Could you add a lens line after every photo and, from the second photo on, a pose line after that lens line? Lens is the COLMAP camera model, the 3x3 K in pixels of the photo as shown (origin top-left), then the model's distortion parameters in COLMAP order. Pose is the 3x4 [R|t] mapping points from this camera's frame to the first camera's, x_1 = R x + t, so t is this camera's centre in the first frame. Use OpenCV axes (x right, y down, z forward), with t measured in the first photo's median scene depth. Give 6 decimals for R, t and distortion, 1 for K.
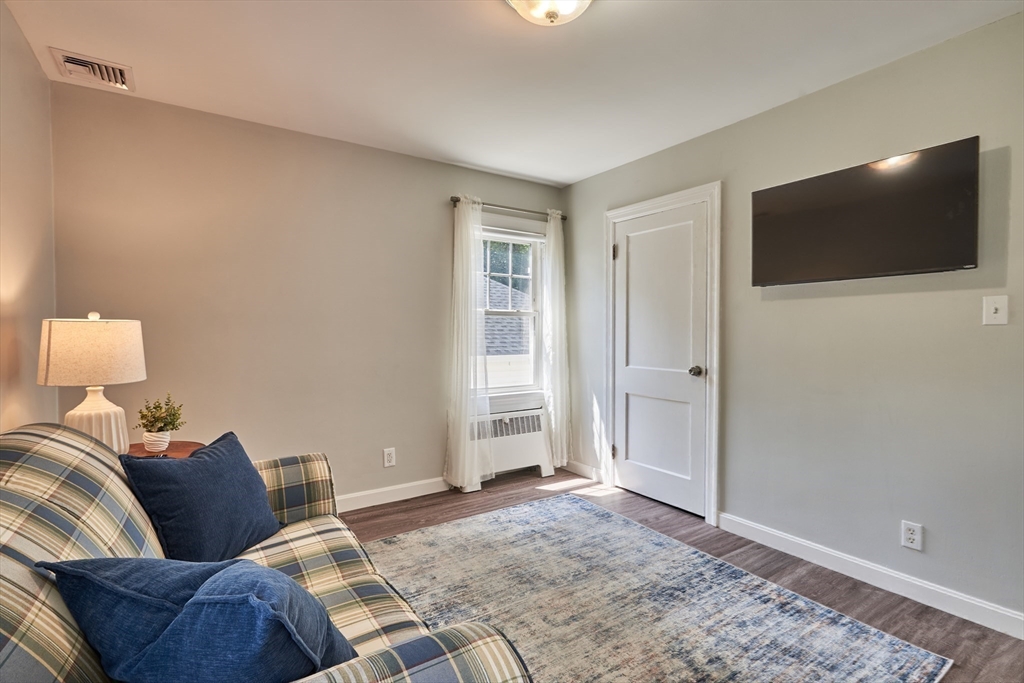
lens RADIAL K [[475.1, 0, 517.0], [0, 475.1, 343.9], [0, 0, 1]] dist [-0.000028, -0.002261]
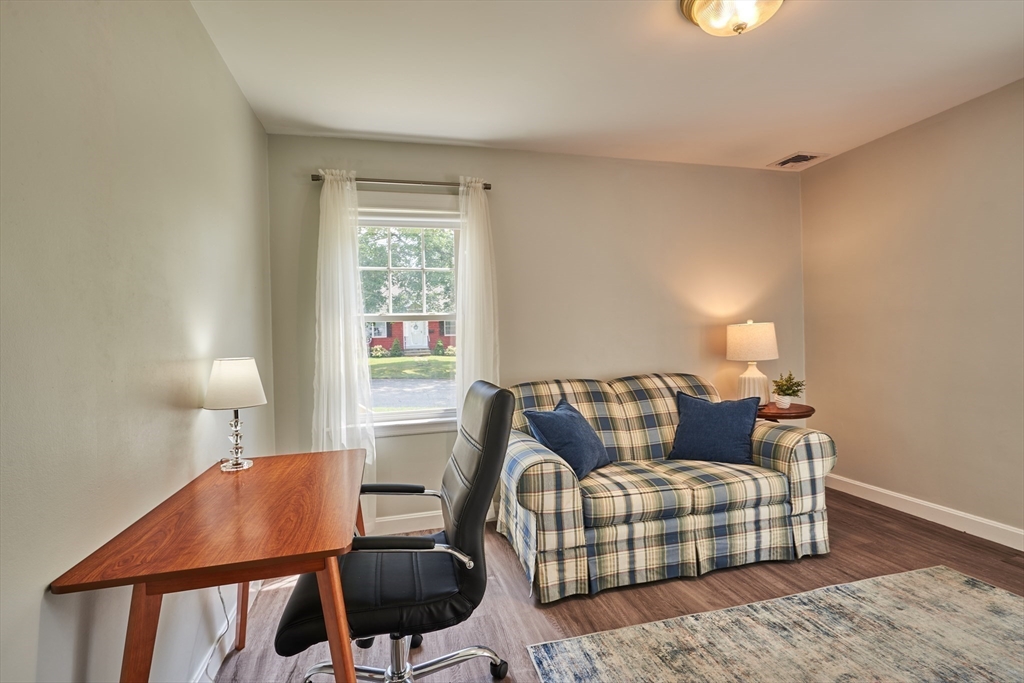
lens RADIAL K [[475.1, 0, 513.4], [0, 475.1, 338.0], [0, 0, 1]] dist [-0.000028, -0.002261]
pose [[-0.319209, 0.011898, -0.947610, 0.978552], [0.006342, 0.999926, 0.010418, -0.020201], [0.947663, -0.002684, -0.319260, 0.682129]]
